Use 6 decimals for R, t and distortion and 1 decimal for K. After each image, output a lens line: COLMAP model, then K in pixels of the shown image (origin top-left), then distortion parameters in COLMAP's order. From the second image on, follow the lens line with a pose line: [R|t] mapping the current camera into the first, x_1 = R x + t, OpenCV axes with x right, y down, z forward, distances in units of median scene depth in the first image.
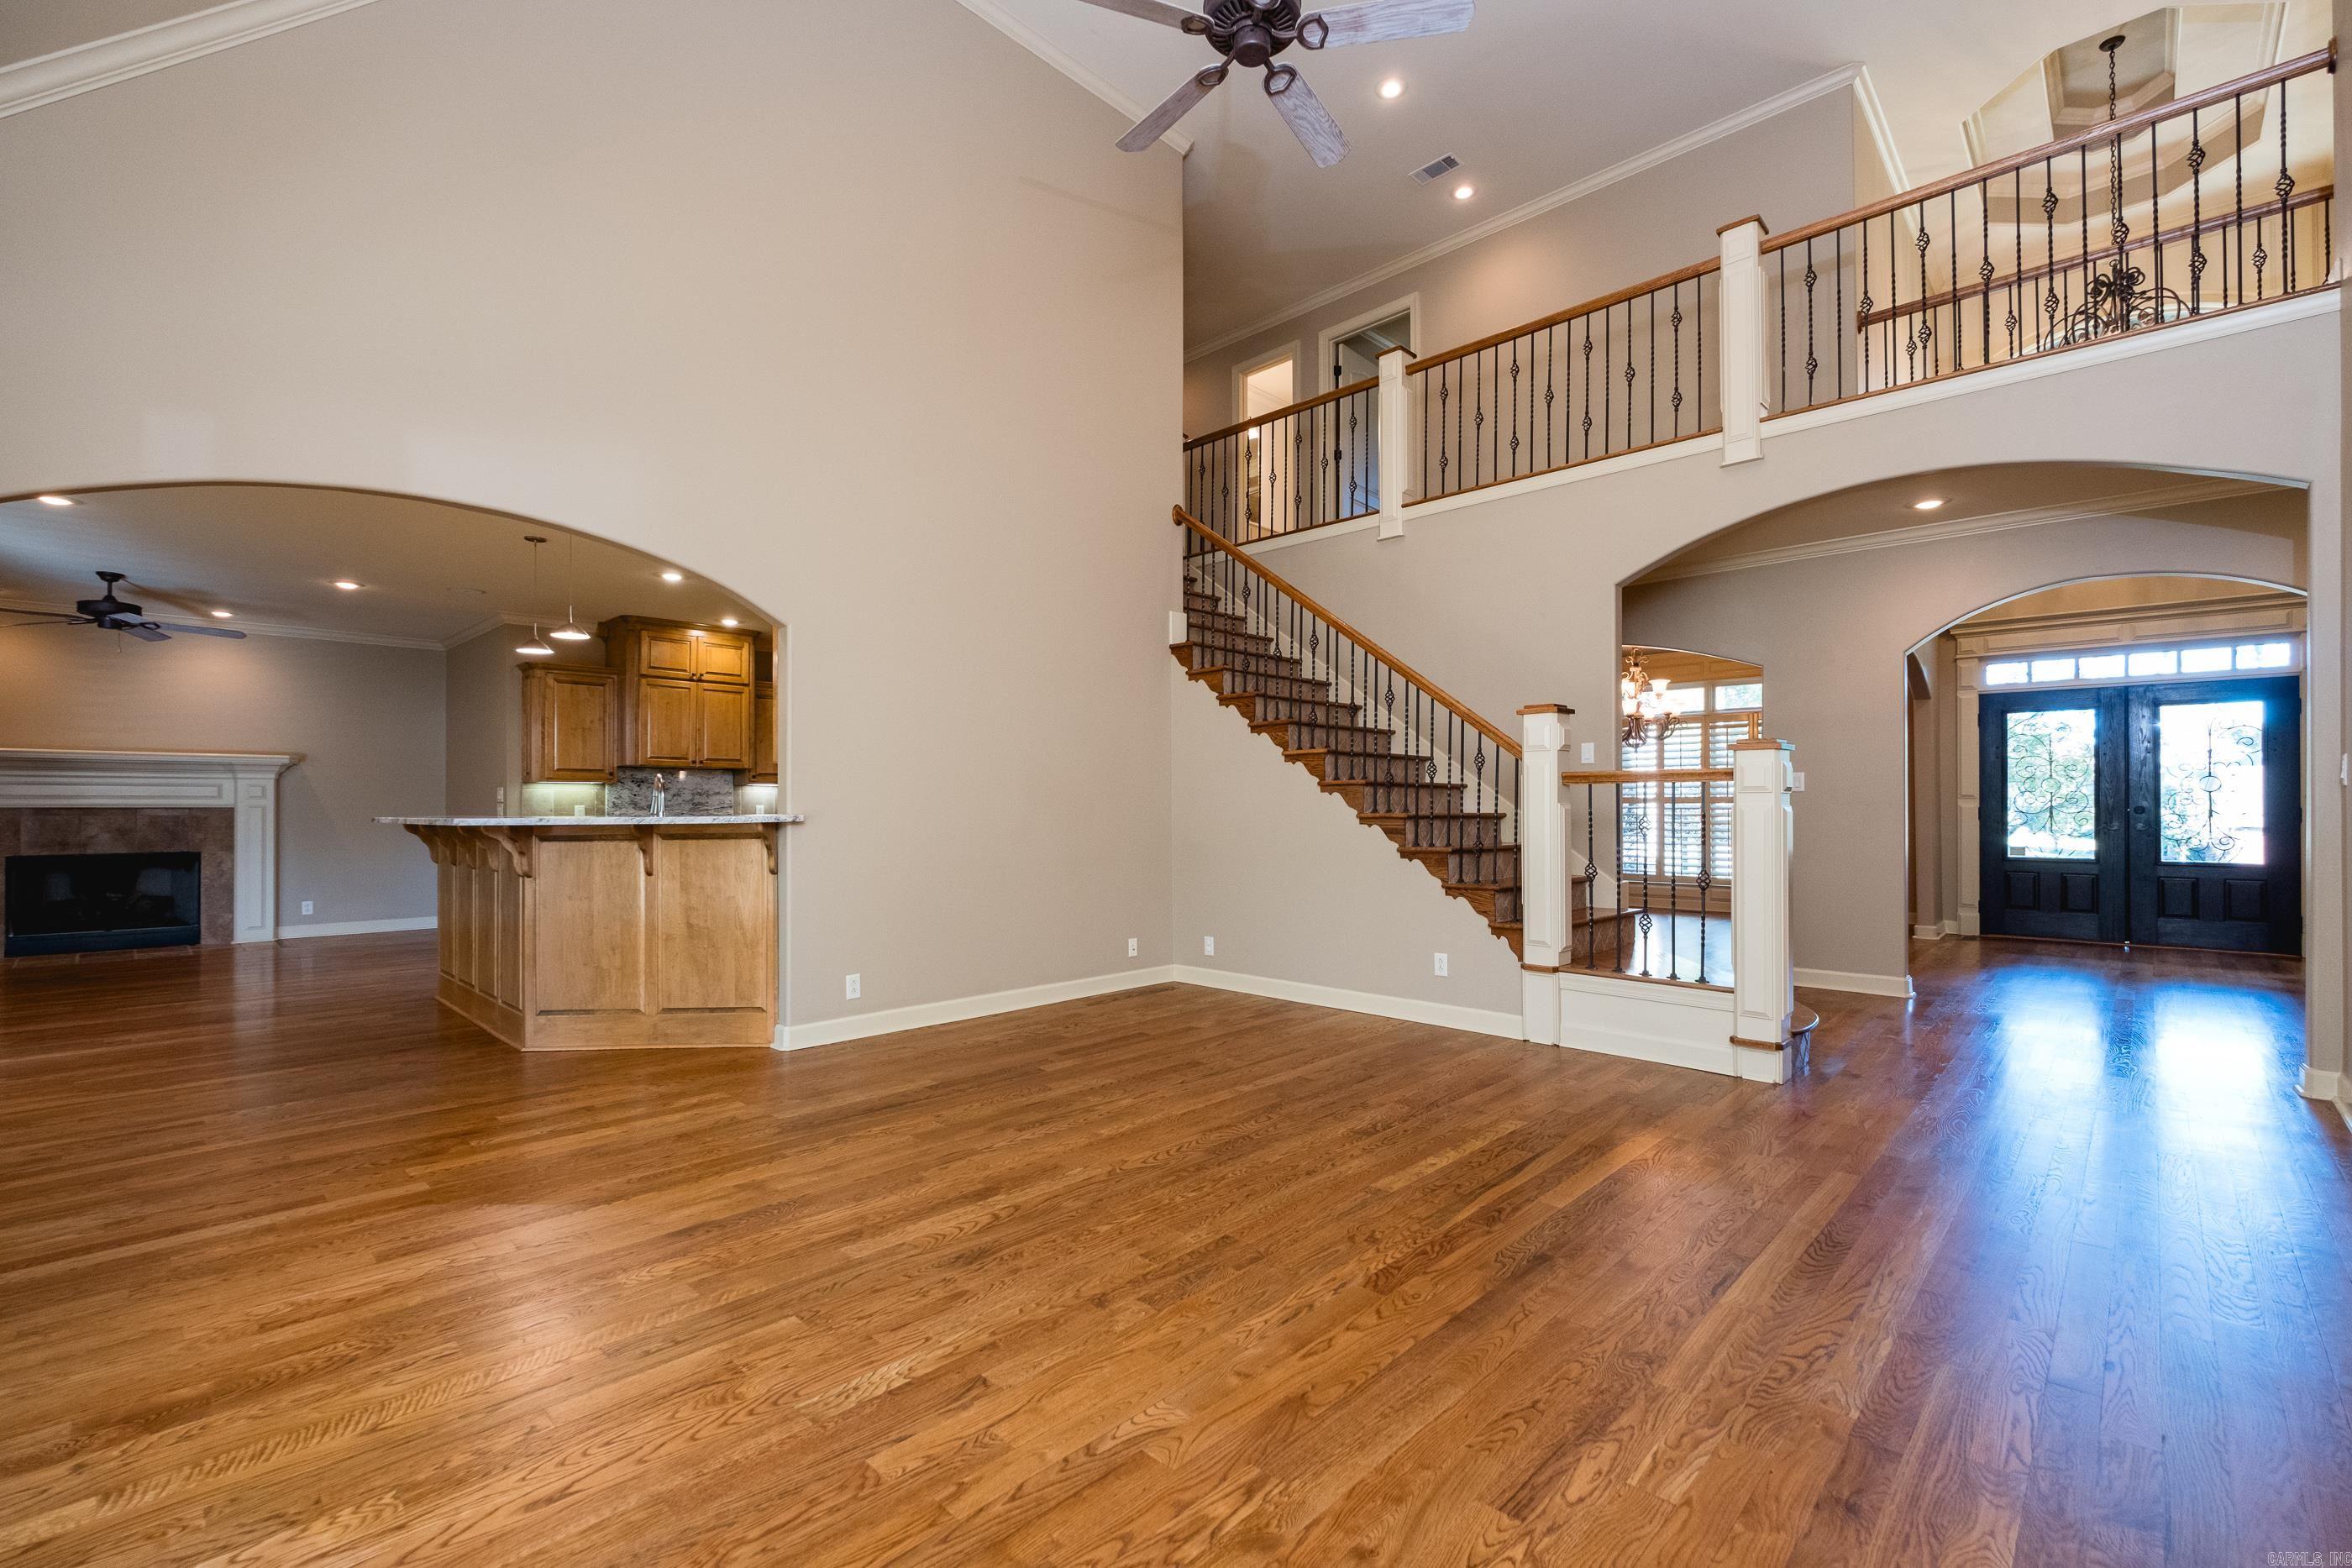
lens RADIAL K [[1039.5, 0, 1190.7], [0, 1039.5, 796.1], [0, 0, 1]] dist [0.005367, -0.002312]
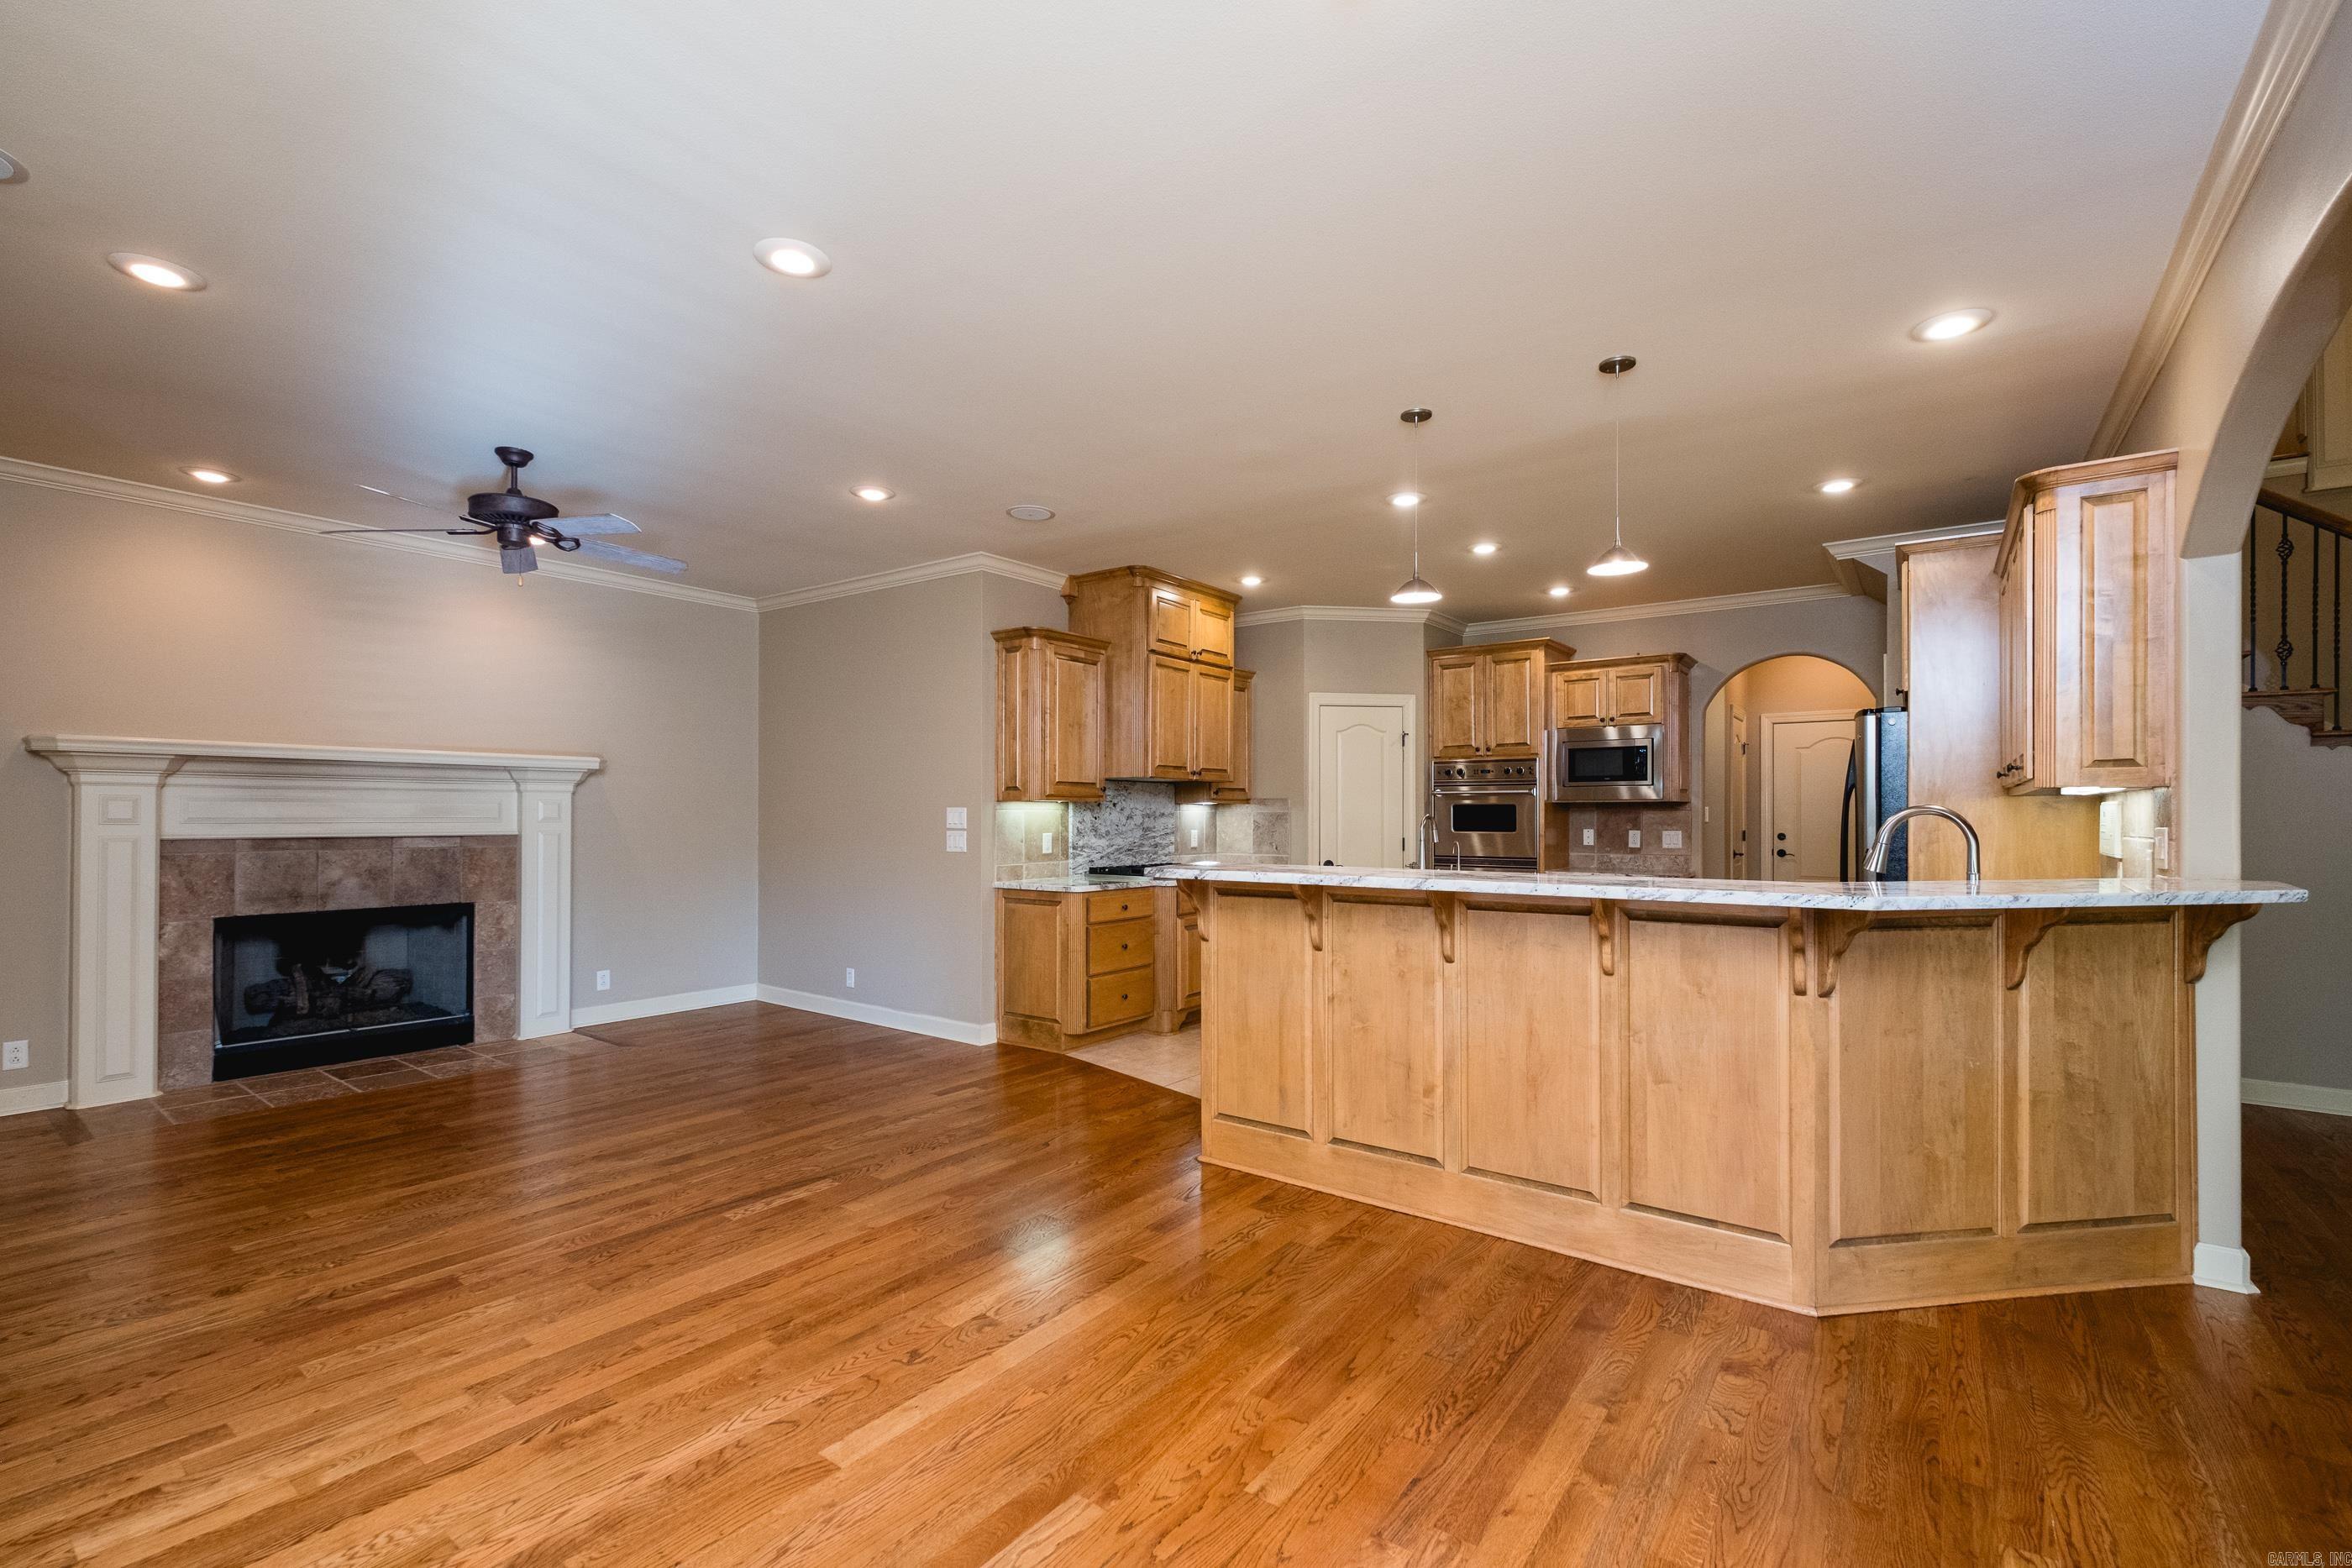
lens RADIAL K [[1039.5, 0, 1163.4], [0, 1039.5, 808.9], [0, 0, 1]] dist [0.005367, -0.002312]
pose [[0.991179, 0.006085, 0.132388, -0.609247], [-0.006853, 0.999962, 0.005348, -0.012099], [-0.132350, -0.006209, 0.991184, 0.292831]]
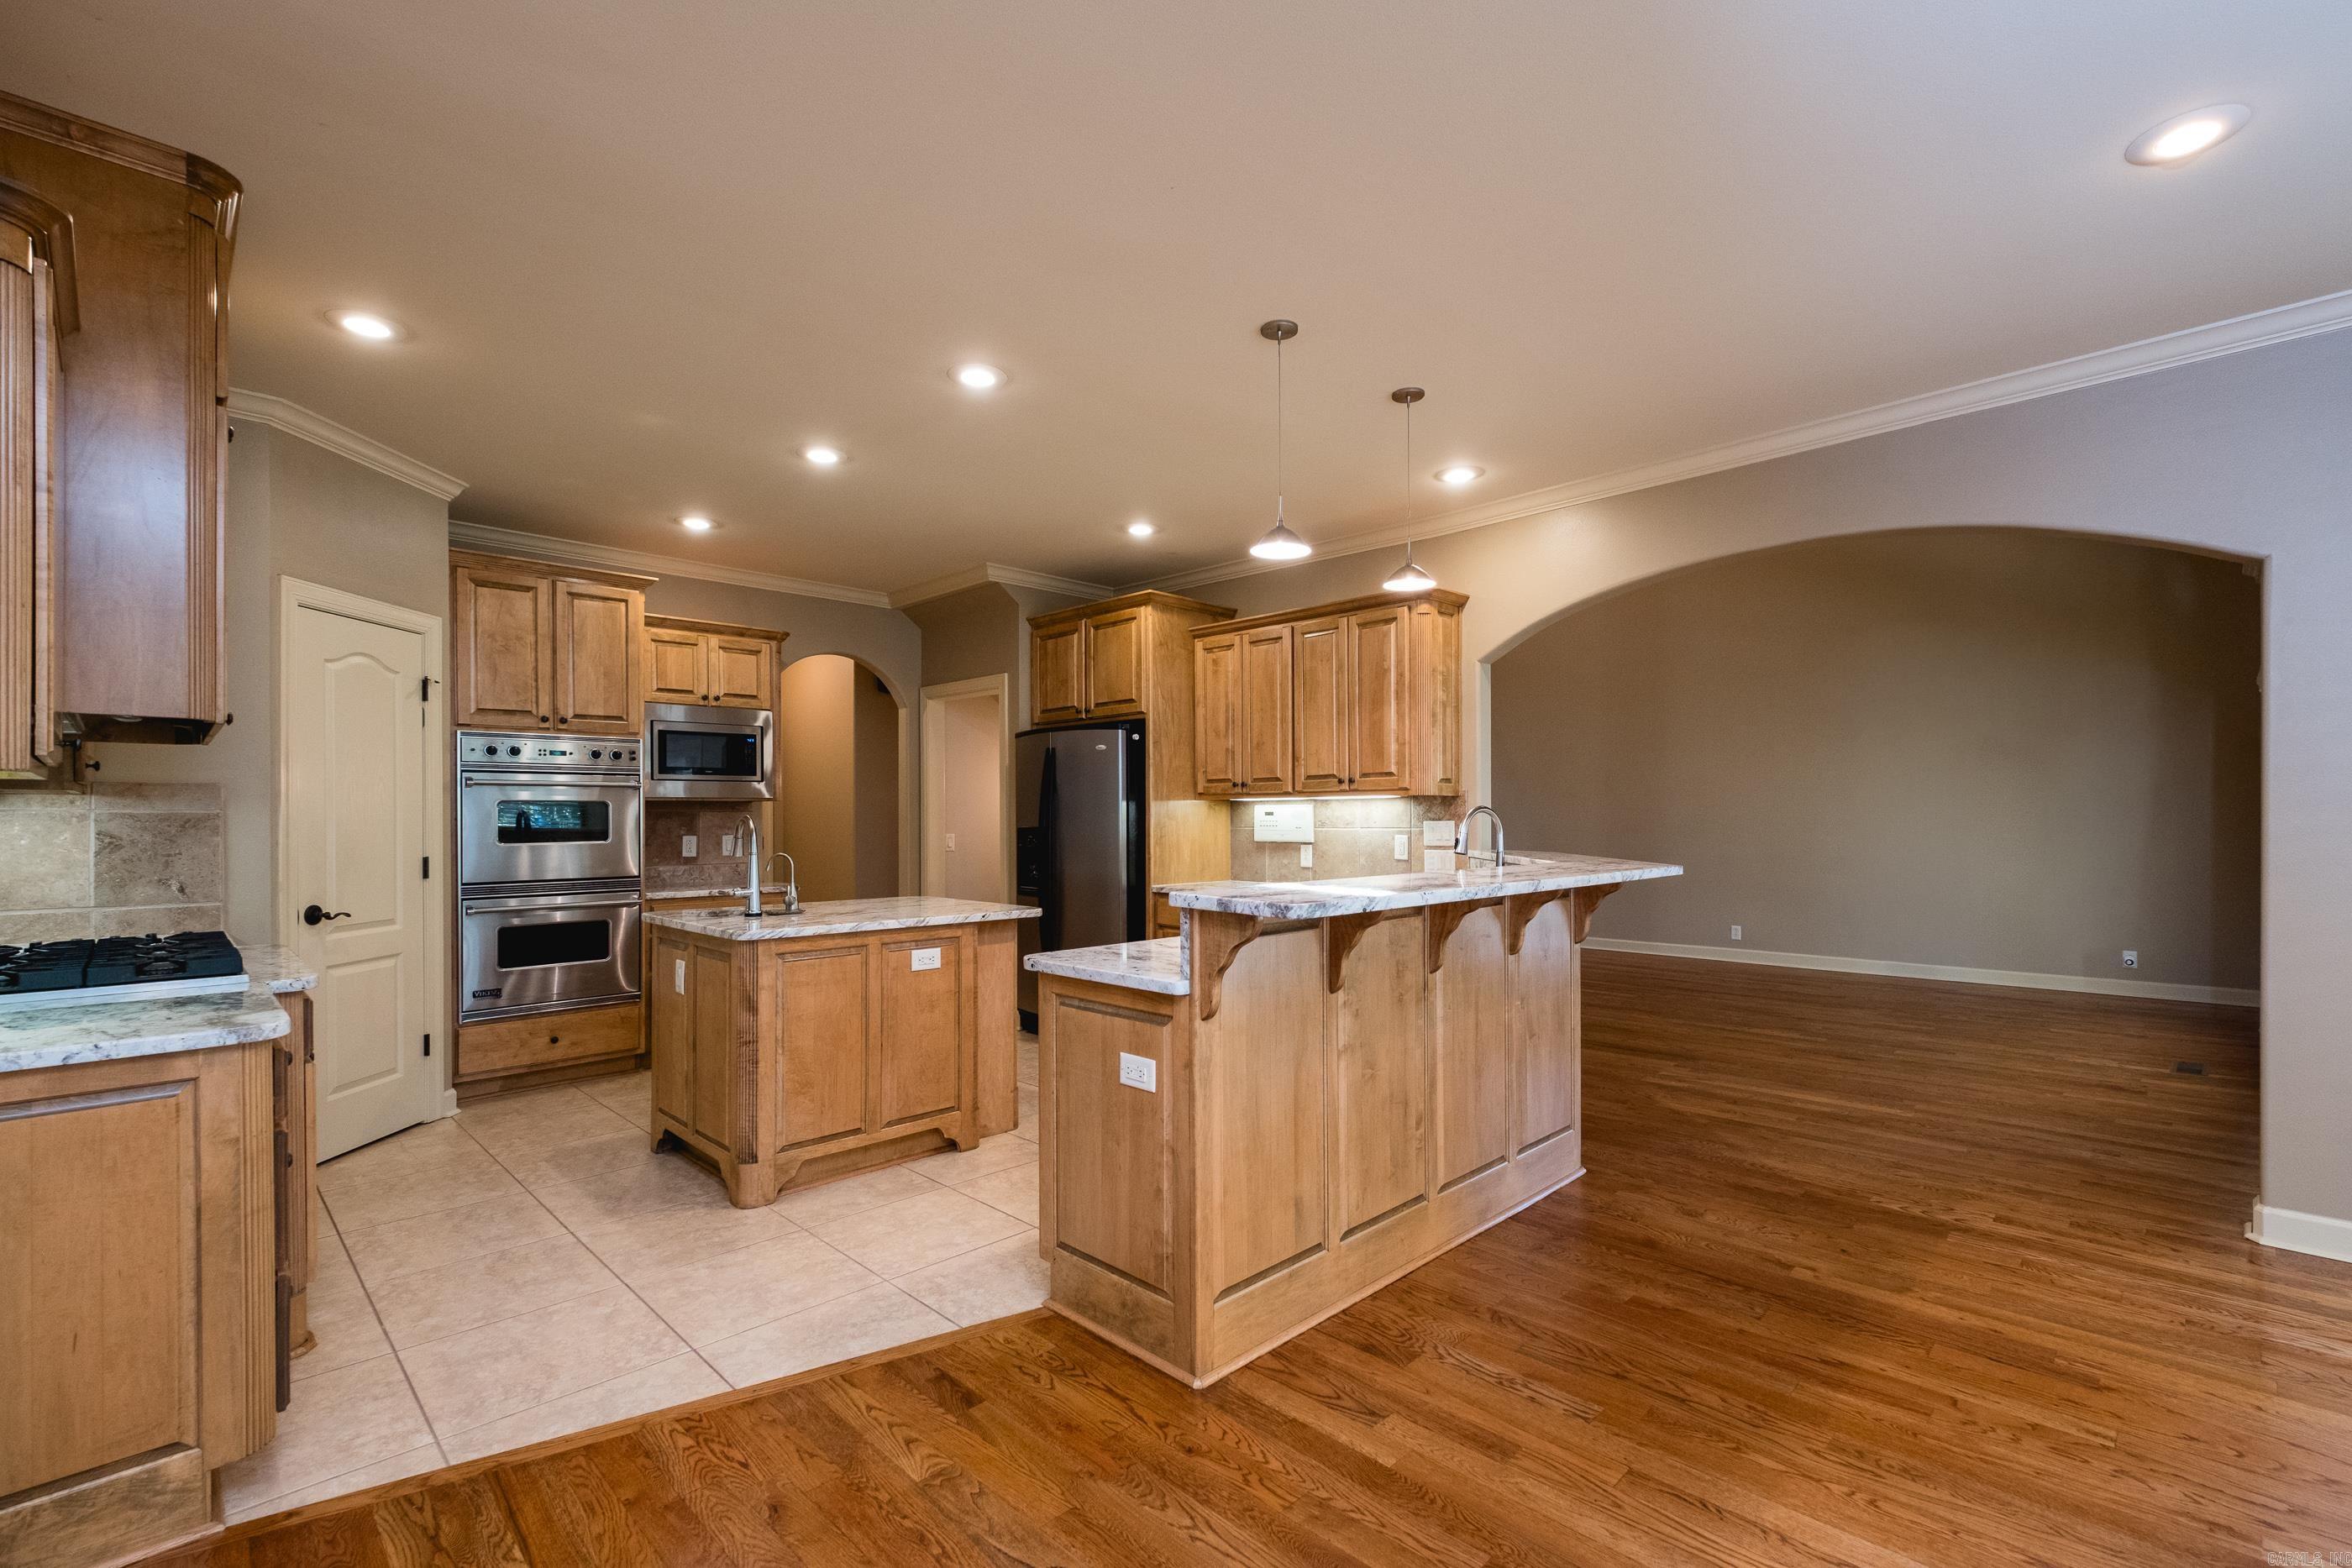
lens RADIAL K [[1039.5, 0, 1210.6], [0, 1039.5, 813.8], [0, 0, 1]] dist [0.005367, -0.002312]
pose [[-0.008995, 0.005717, 0.999943, -0.804825], [-0.004560, 0.999973, -0.005758, -0.005183], [-0.999949, -0.004611, -0.008969, 0.738071]]
